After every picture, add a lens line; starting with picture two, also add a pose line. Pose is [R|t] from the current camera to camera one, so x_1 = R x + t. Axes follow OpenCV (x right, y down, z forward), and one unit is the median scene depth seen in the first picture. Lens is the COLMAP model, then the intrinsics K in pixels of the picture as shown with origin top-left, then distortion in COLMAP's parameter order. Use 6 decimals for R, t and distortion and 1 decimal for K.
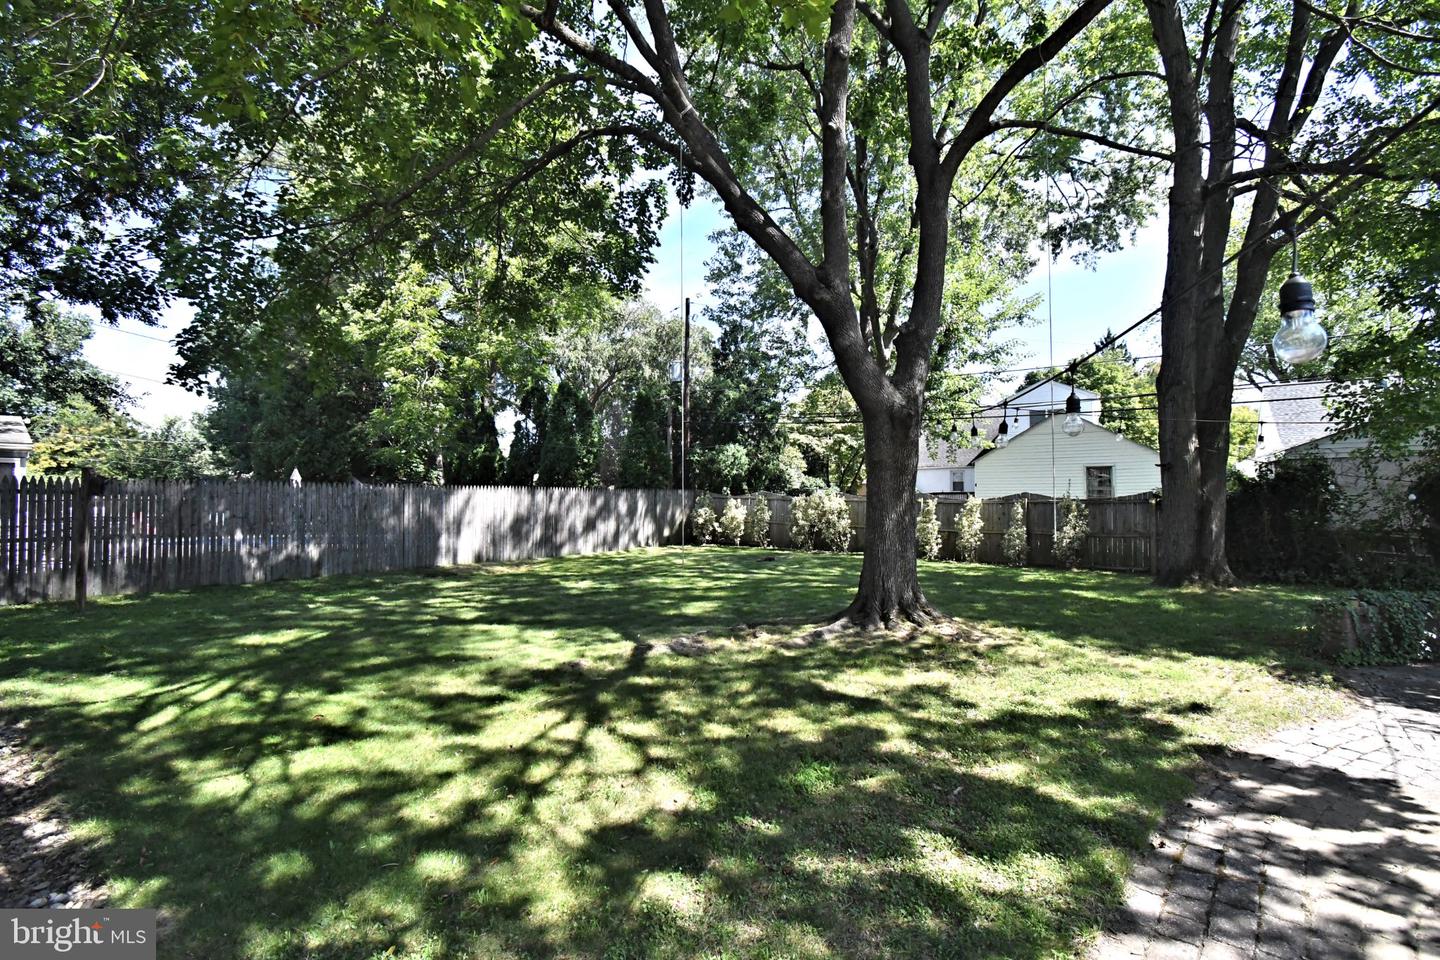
lens RADIAL K [[635.3, 0, 735.0], [0, 635.3, 496.4], [0, 0, 1]] dist [0.016314, -0.026731]
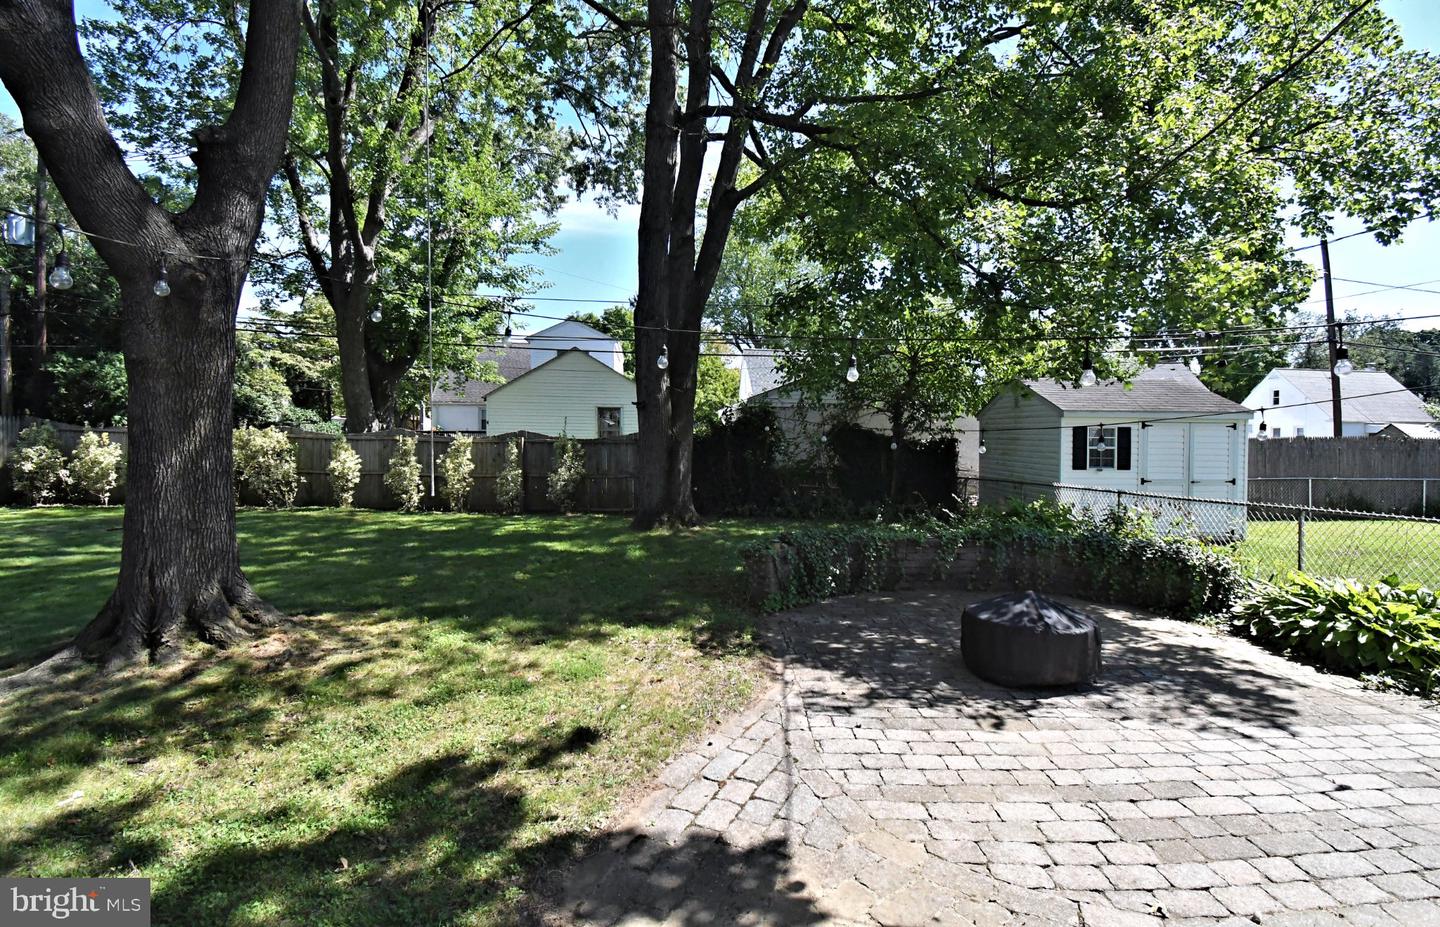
lens RADIAL K [[630.9, 0, 754.2], [0, 630.9, 464.7], [0, 0, 1]] dist [0.000242, -0.000460]
pose [[0.763154, -0.012900, 0.646088, 0.132921], [-0.015432, 0.999152, 0.038178, 0.003110], [-0.646033, -0.039106, 0.762307, 0.113642]]
